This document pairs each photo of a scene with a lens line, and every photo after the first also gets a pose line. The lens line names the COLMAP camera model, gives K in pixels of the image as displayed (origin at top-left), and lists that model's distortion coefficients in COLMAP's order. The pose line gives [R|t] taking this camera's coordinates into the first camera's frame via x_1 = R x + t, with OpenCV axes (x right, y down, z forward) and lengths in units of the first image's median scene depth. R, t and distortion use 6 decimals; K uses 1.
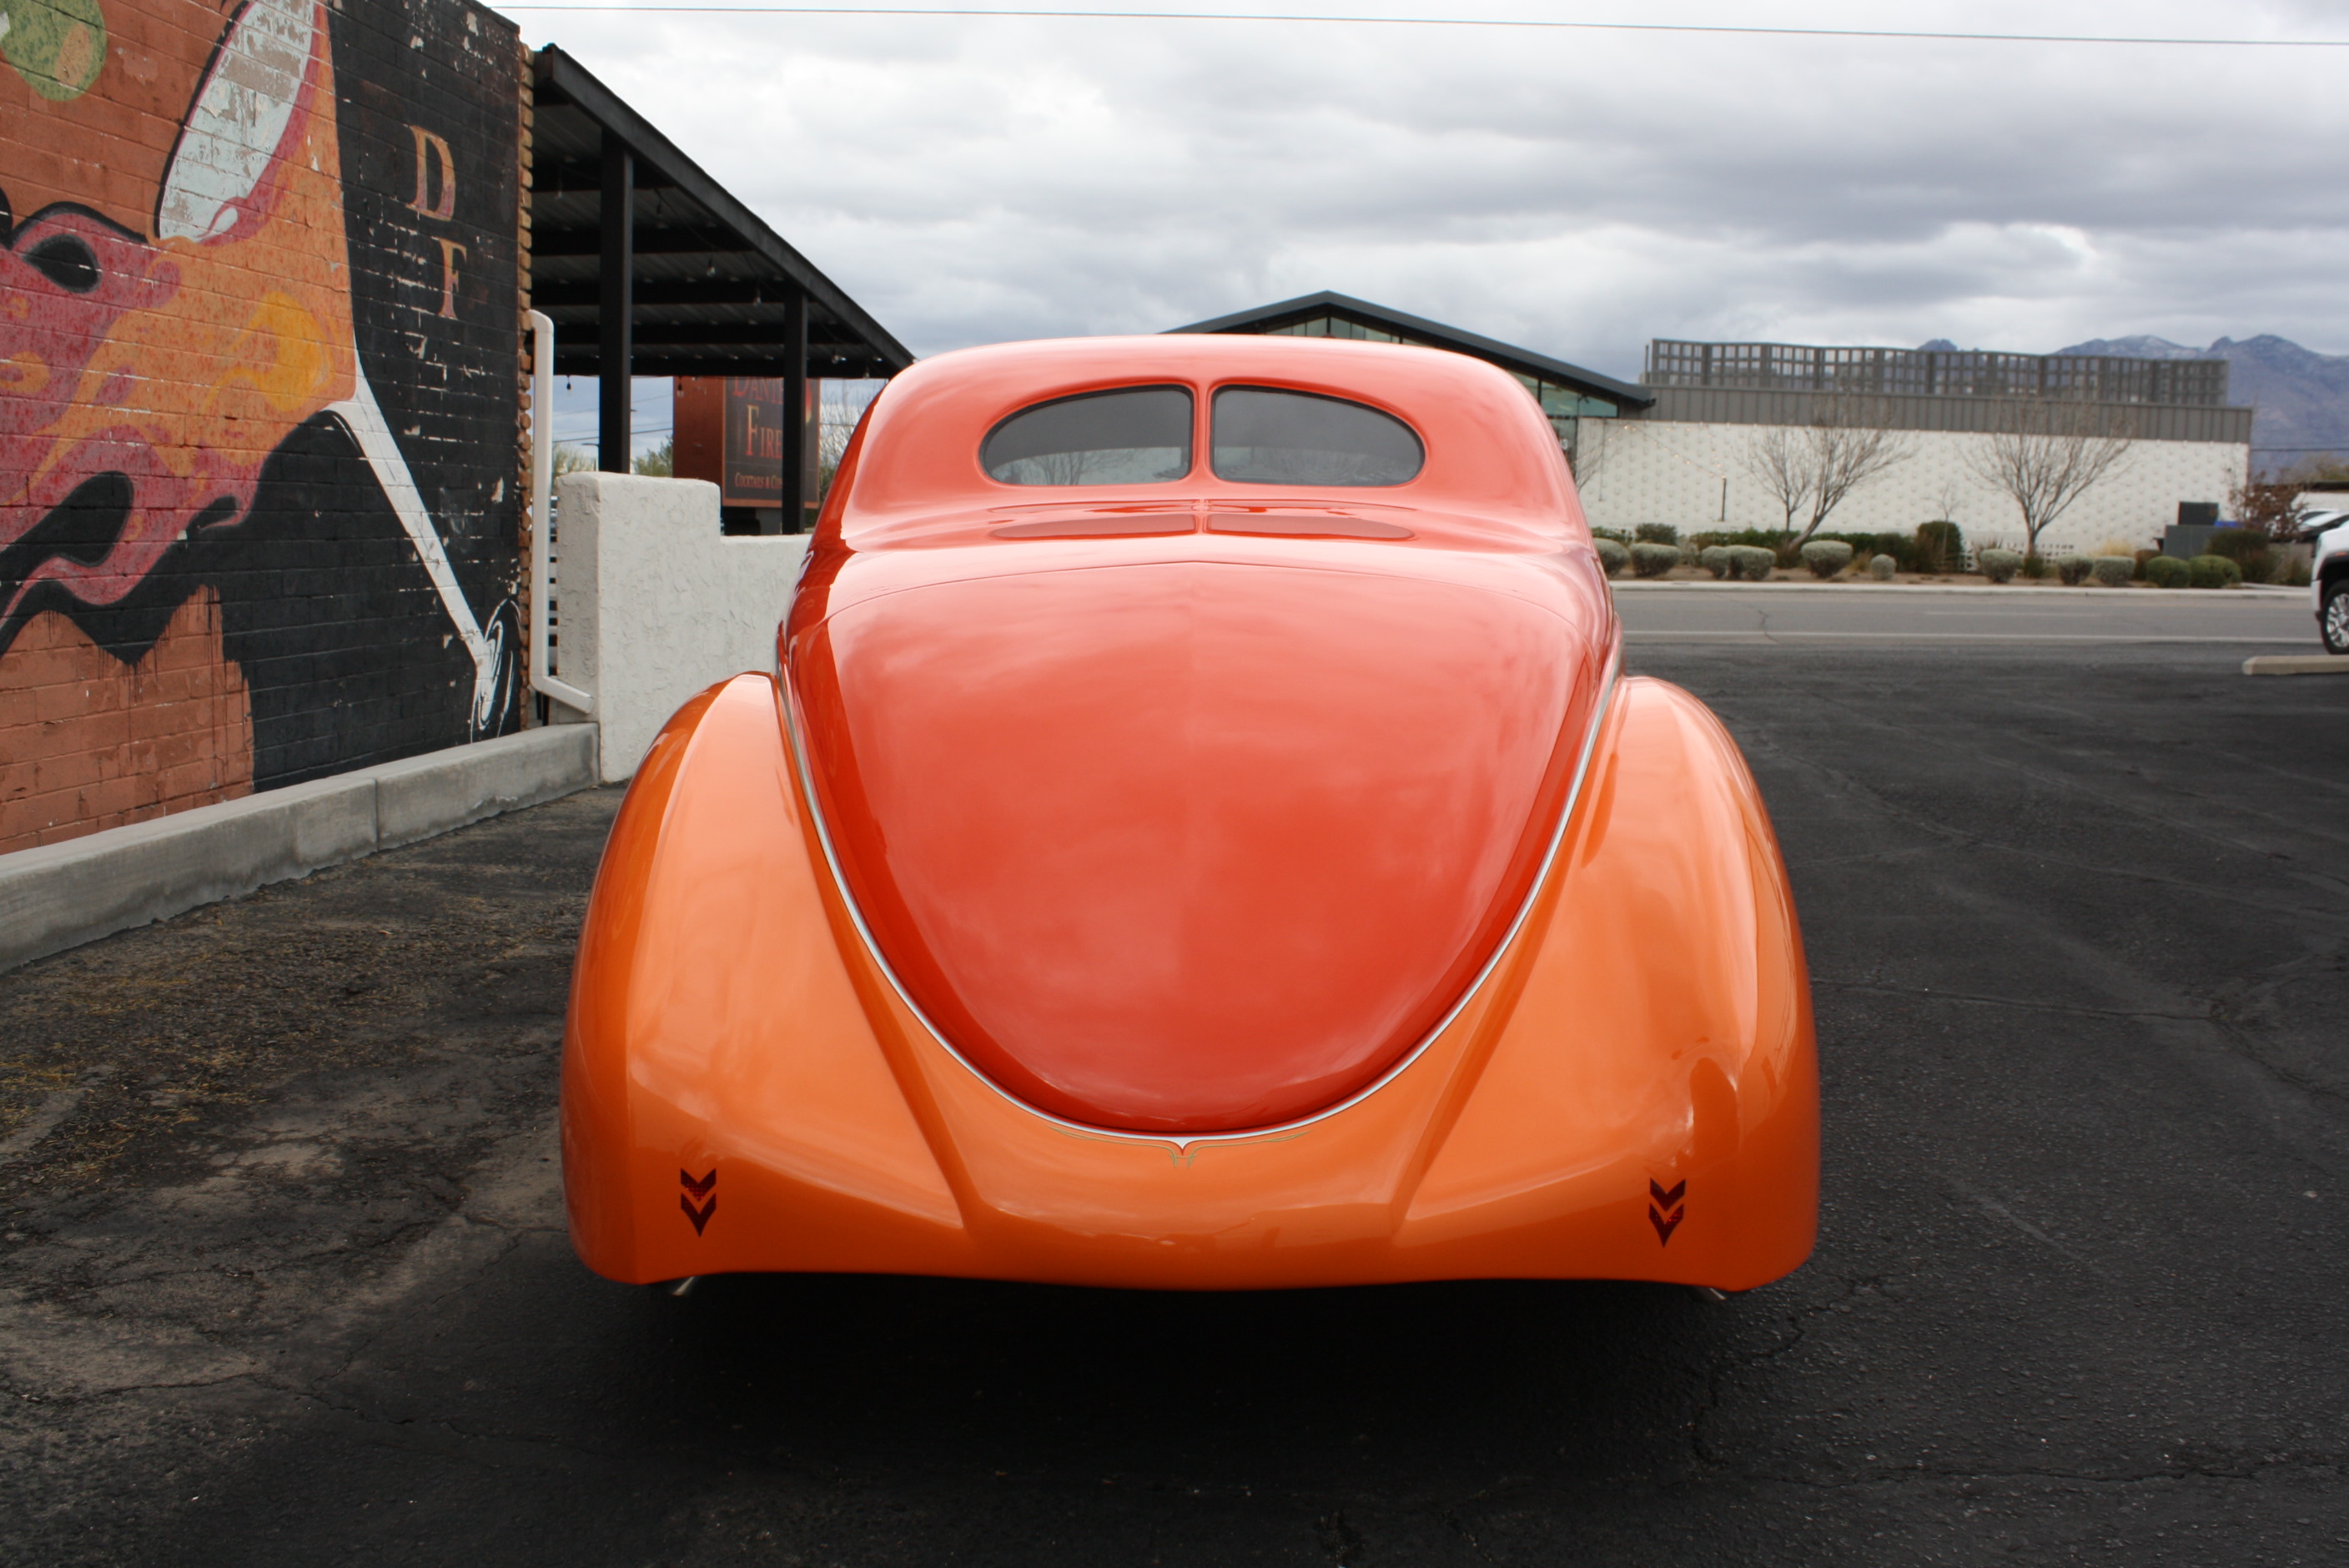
lens RADIAL K [[2070.1, 0, 1199.0], [0, 2070.1, 780.6], [0, 0, 1]] dist [-0.162742, 0.148329]
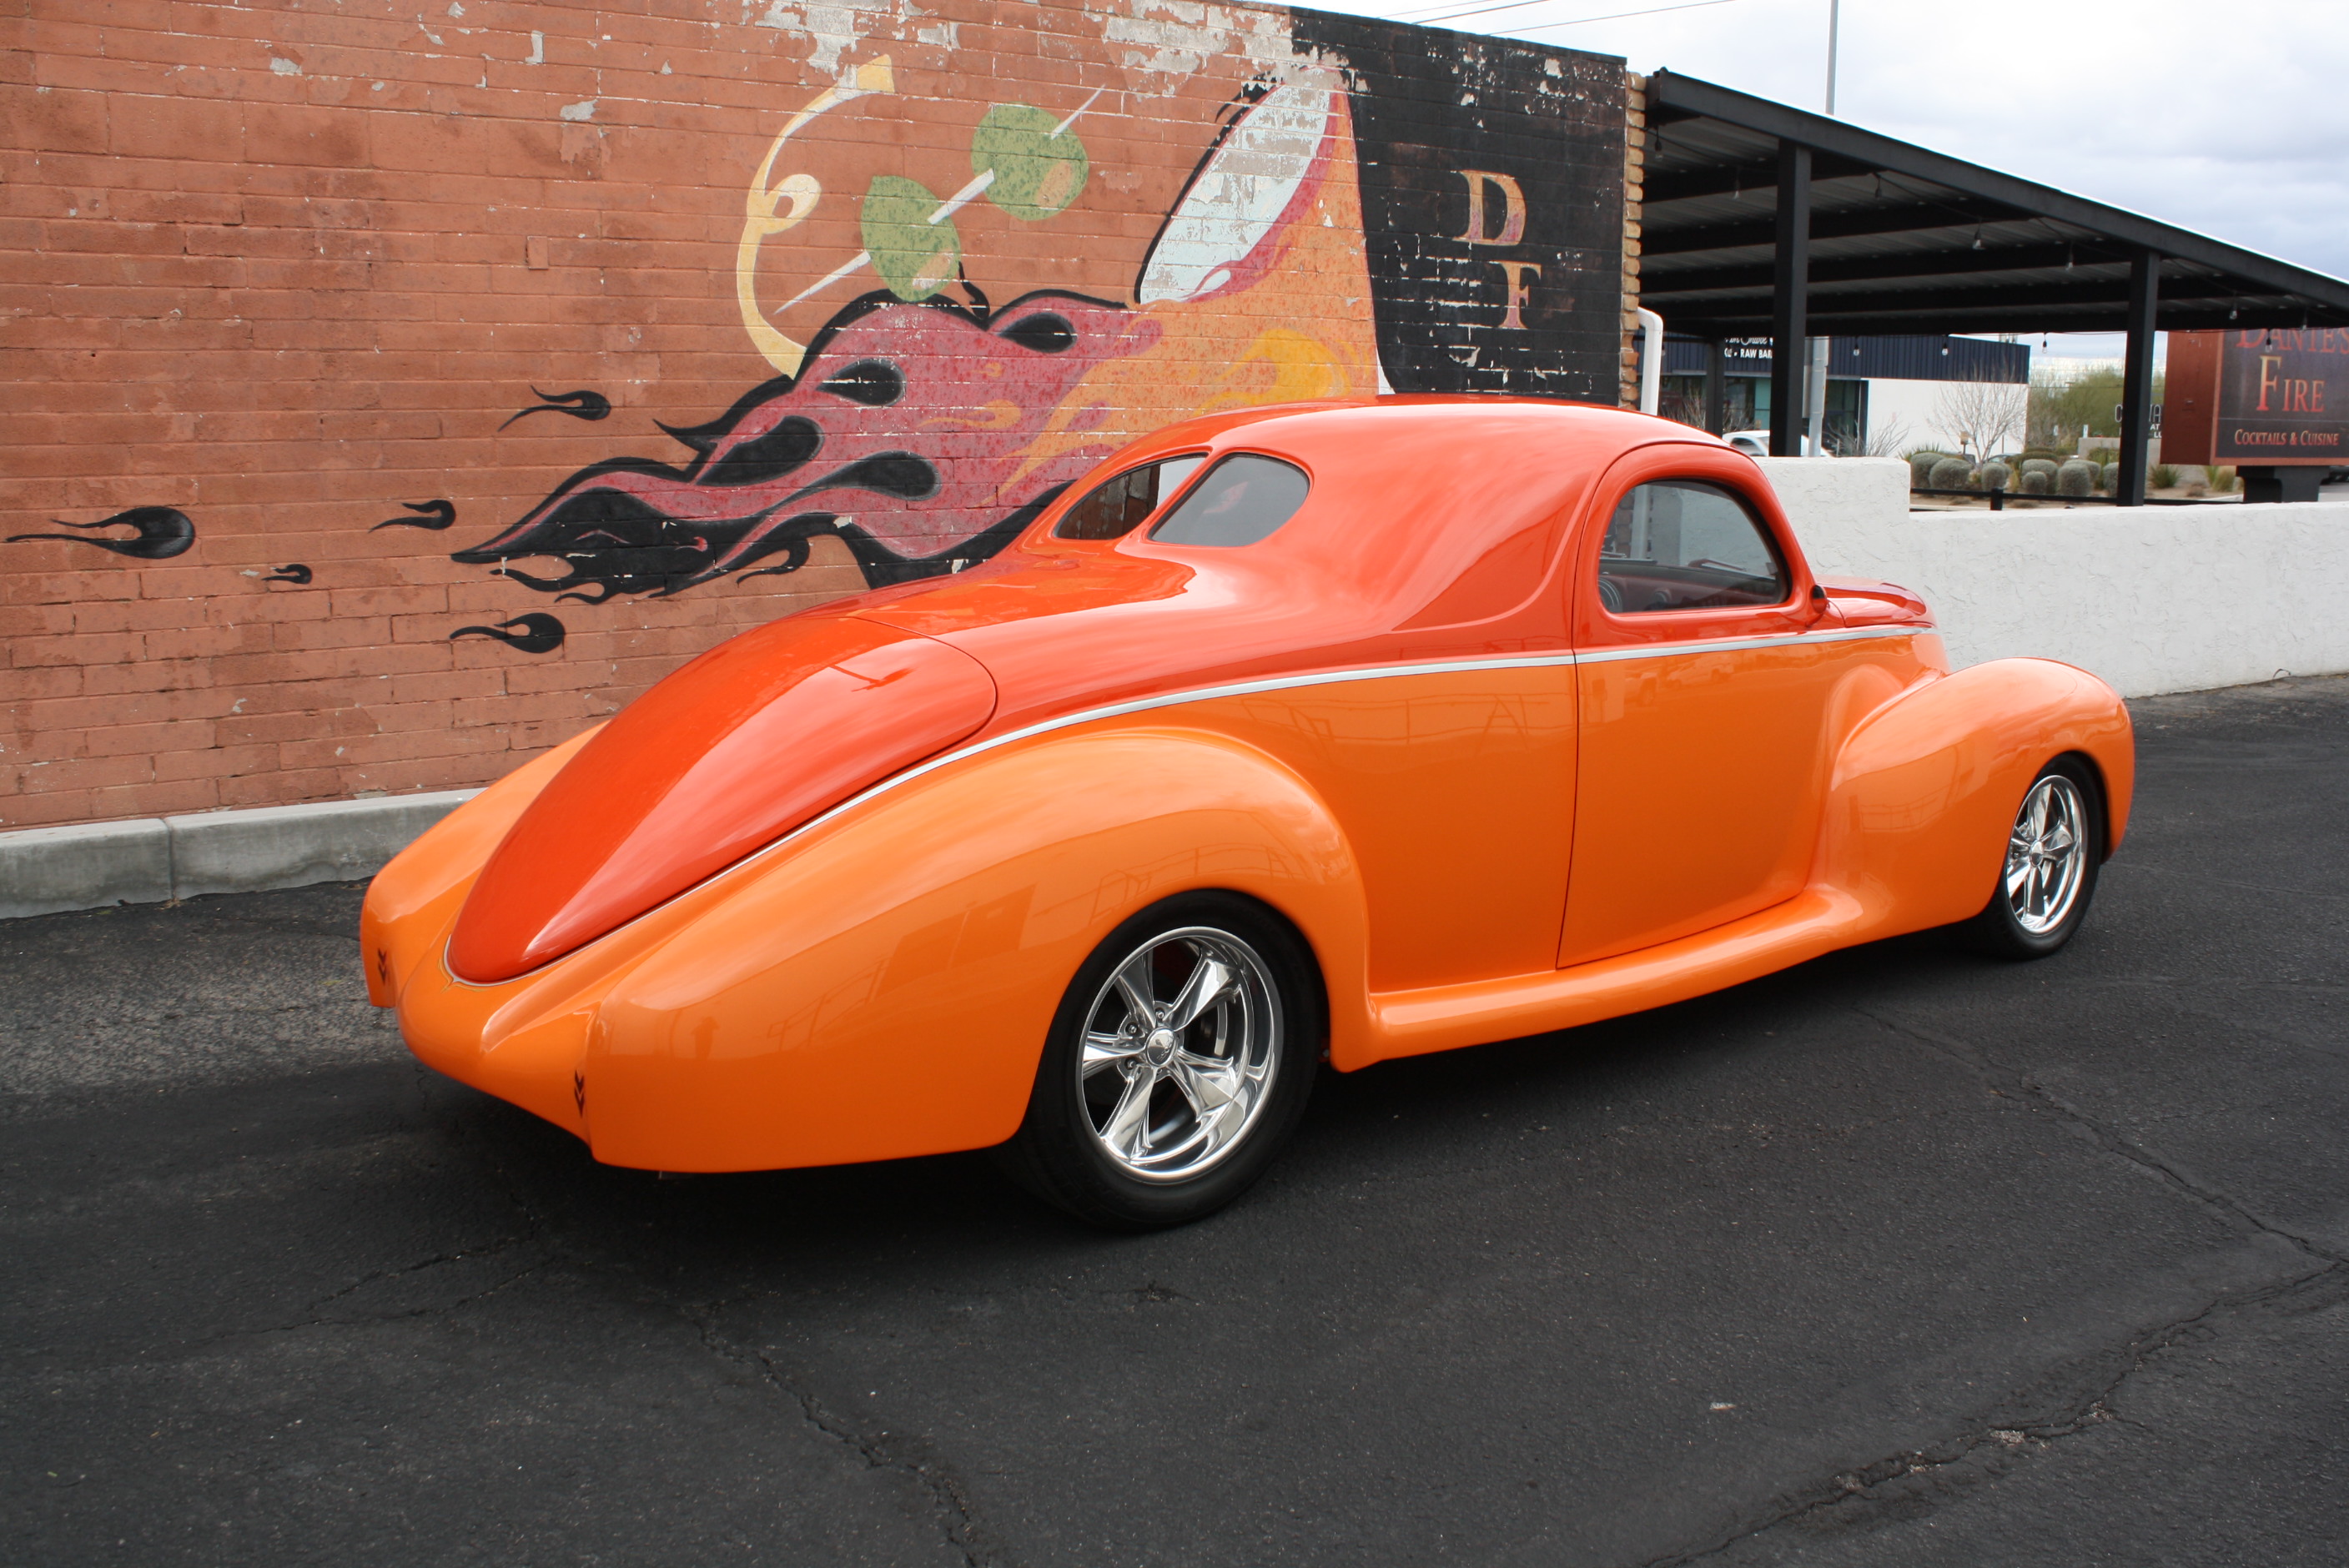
lens RADIAL K [[2089.8, 0, 1209.3], [0, 2089.8, 785.6], [0, 0, 1]] dist [-0.158583, 0.143180]
pose [[0.627102, 0.115127, -0.770382, 0.608088], [-0.085185, 0.993221, 0.079087, -0.061714], [0.774265, 0.016029, 0.632658, 0.150235]]
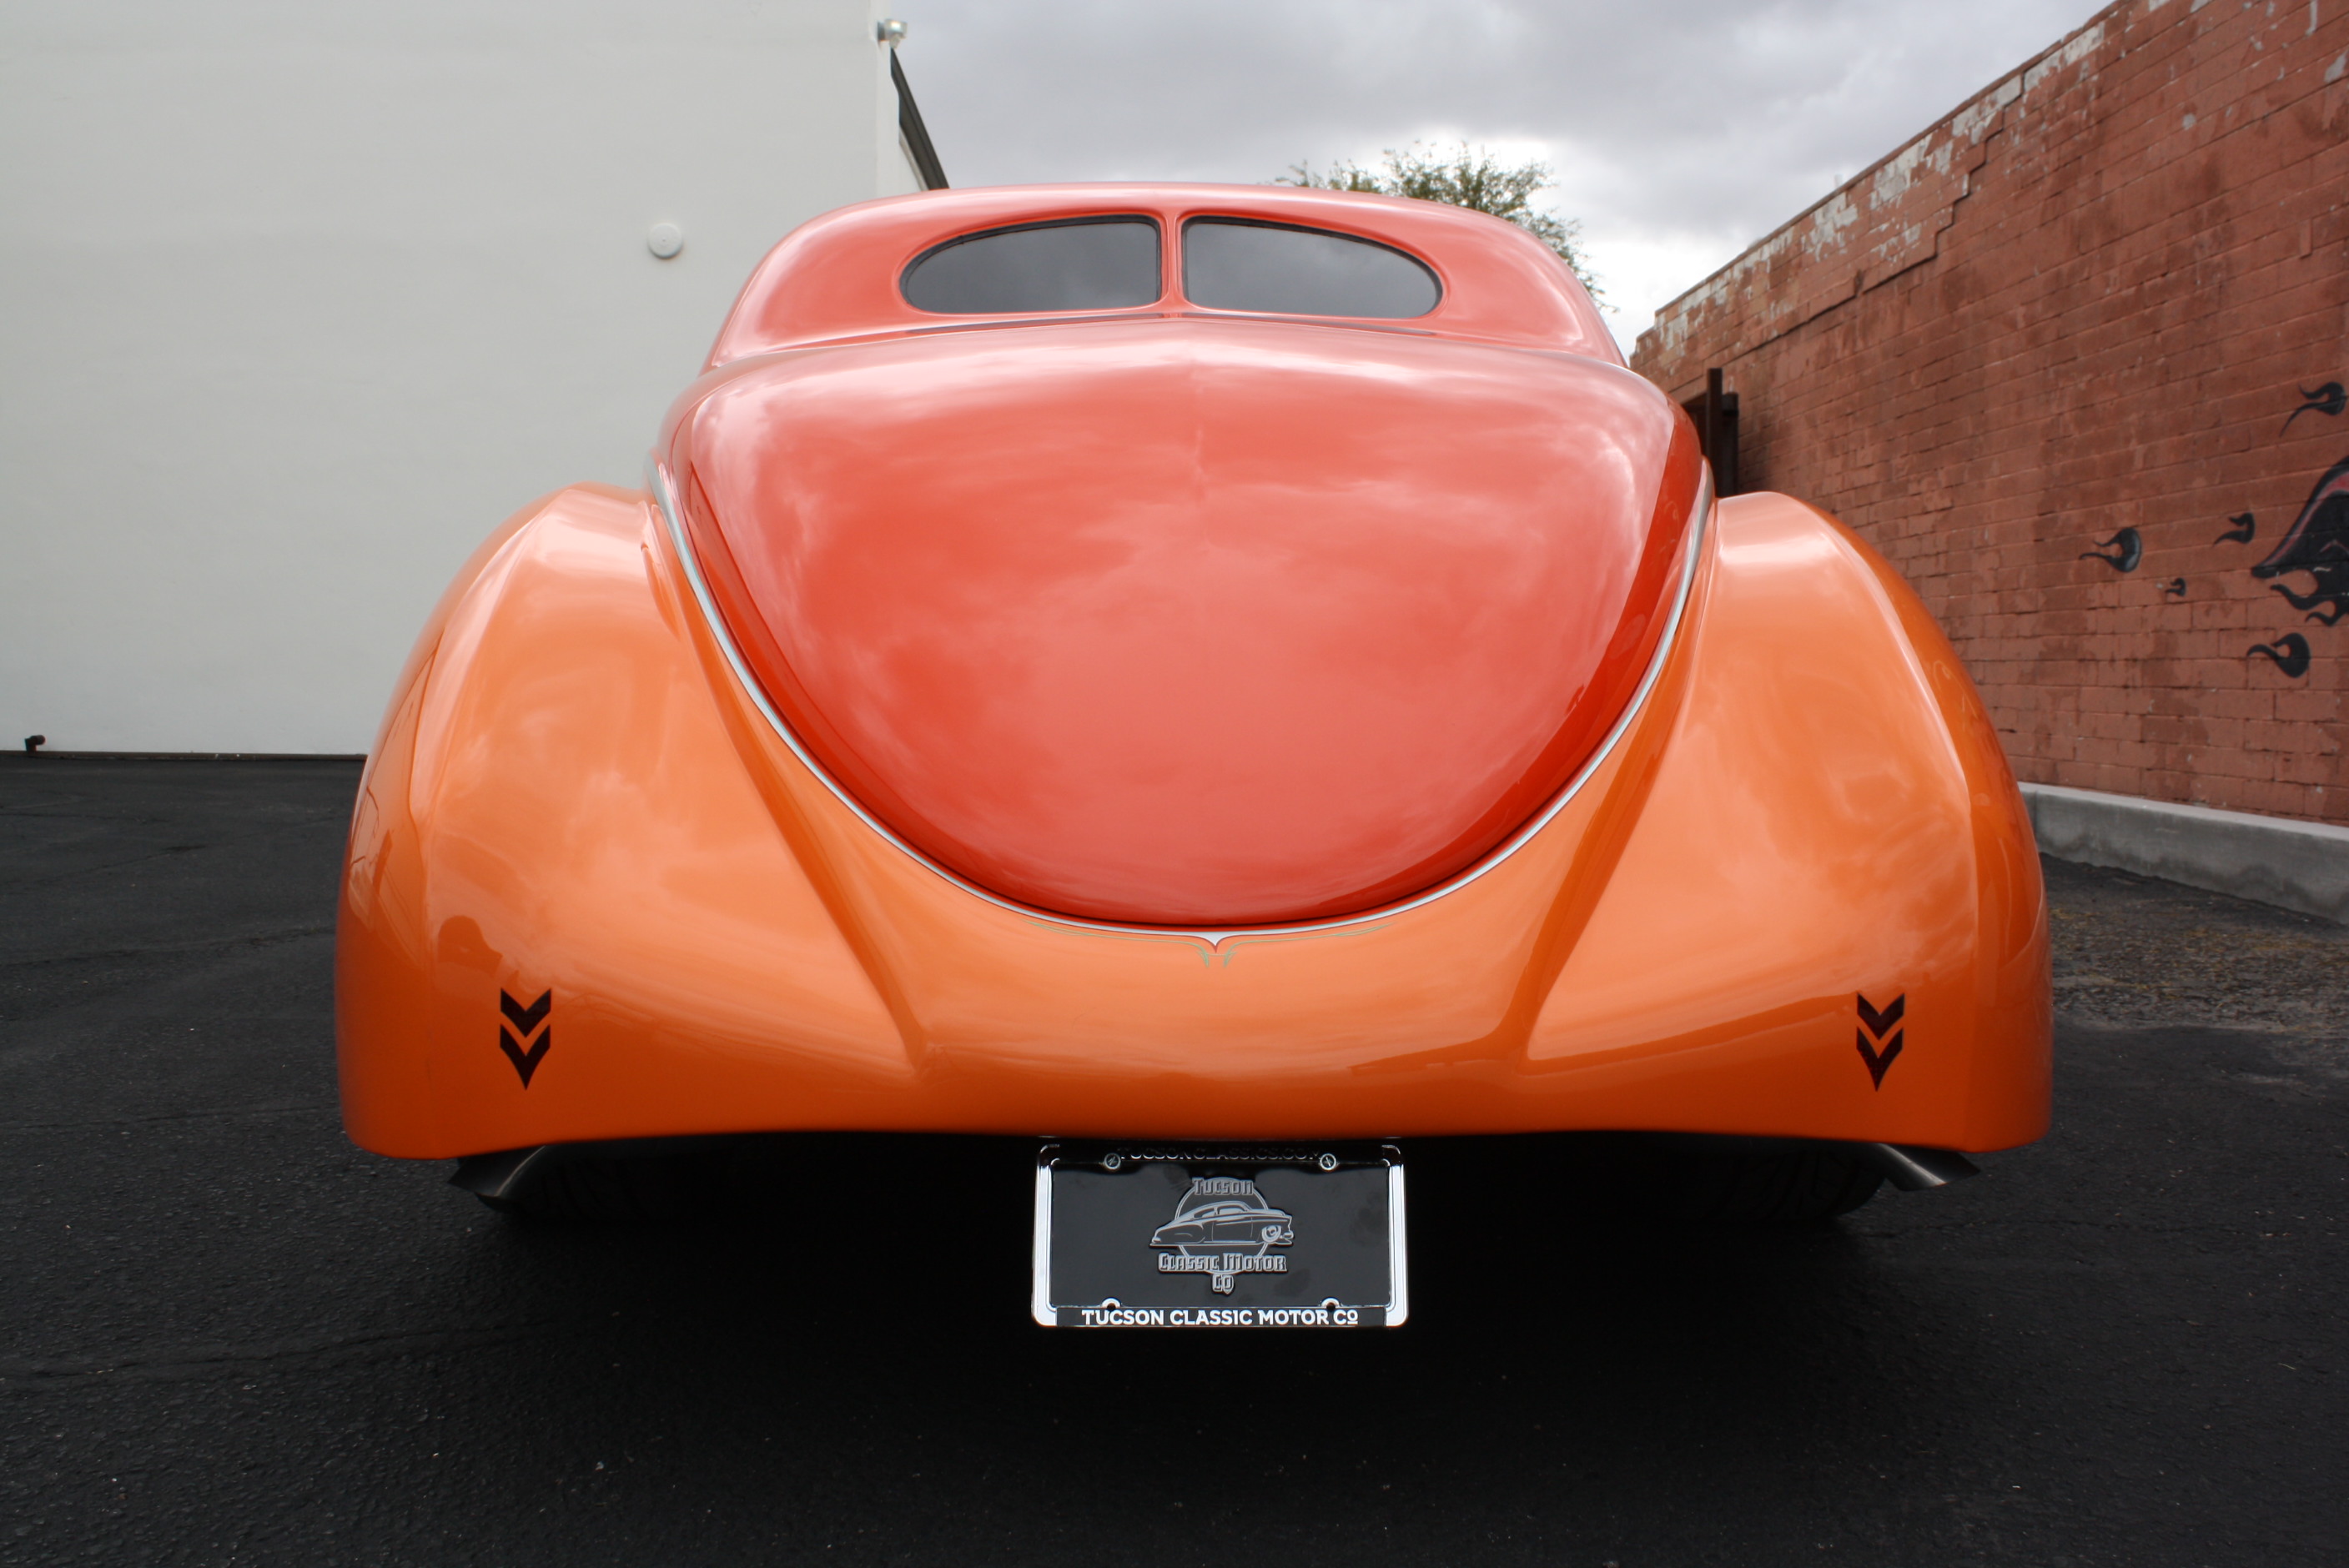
lens RADIAL K [[2240.9, 0, 1211.0], [0, 2240.9, 780.2], [0, 0, 1]] dist [-0.159548, 0.157921]
pose [[-0.994214, -0.016724, -0.106104, 0.131562], [-0.034586, 0.985041, 0.168815, -0.129436], [0.101693, 0.171508, -0.979920, 1.647560]]
